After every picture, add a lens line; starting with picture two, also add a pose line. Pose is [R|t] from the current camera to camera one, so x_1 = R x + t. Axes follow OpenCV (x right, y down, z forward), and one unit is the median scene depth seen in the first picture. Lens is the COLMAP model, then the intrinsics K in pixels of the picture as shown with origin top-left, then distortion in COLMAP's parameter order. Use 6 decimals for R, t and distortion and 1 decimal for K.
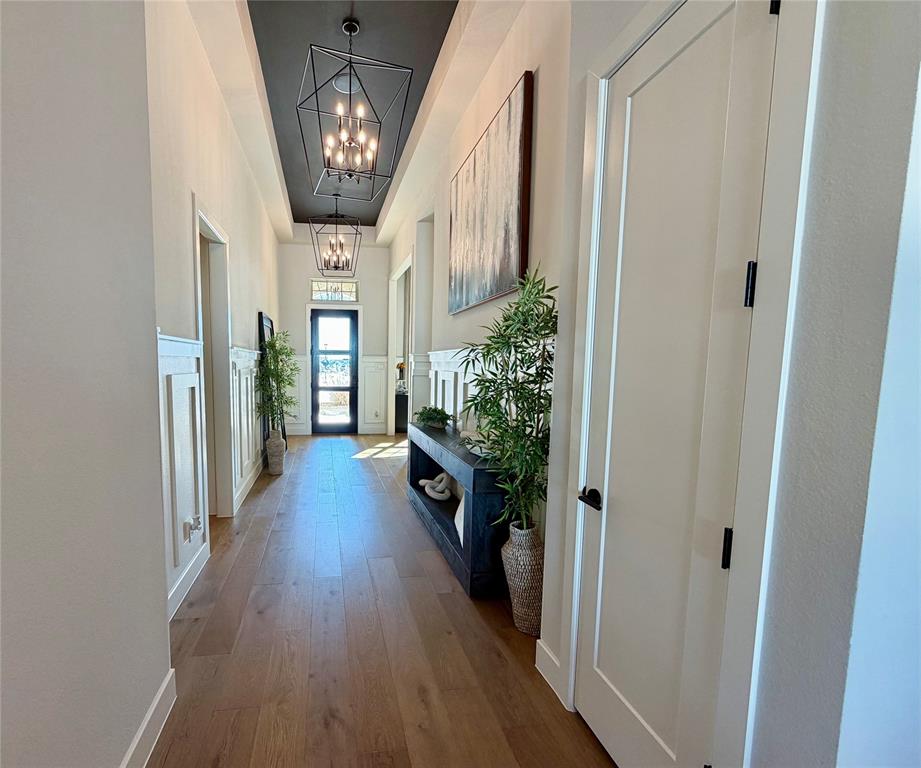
lens RADIAL K [[404.5, 0, 460.5], [0, 404.5, 384.0], [0, 0, 1]] dist [0.000064, -0.000002]
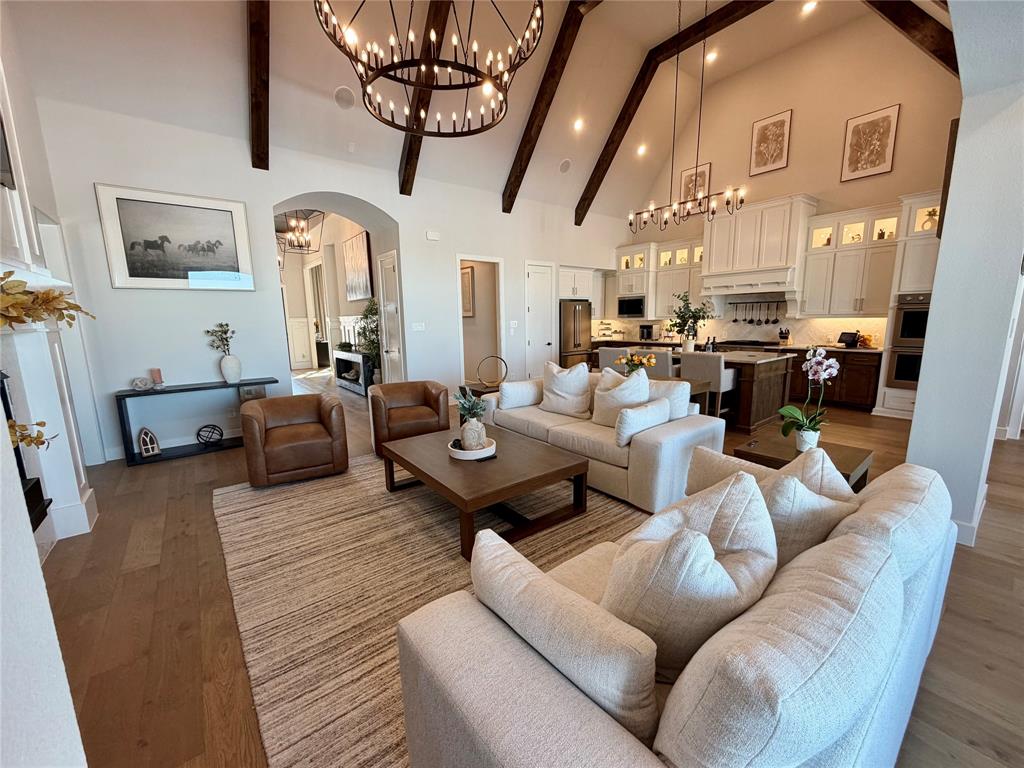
lens RADIAL K [[407.1, 0, 509.2], [0, 407.1, 387.0], [0, 0, 1]] dist [-0.000822, -0.000383]
pose [[0.942390, -0.091317, 0.321810, 0.044065], [0.050699, 0.989896, 0.132425, 0.052559], [-0.330651, -0.108481, 0.937498, -1.475976]]
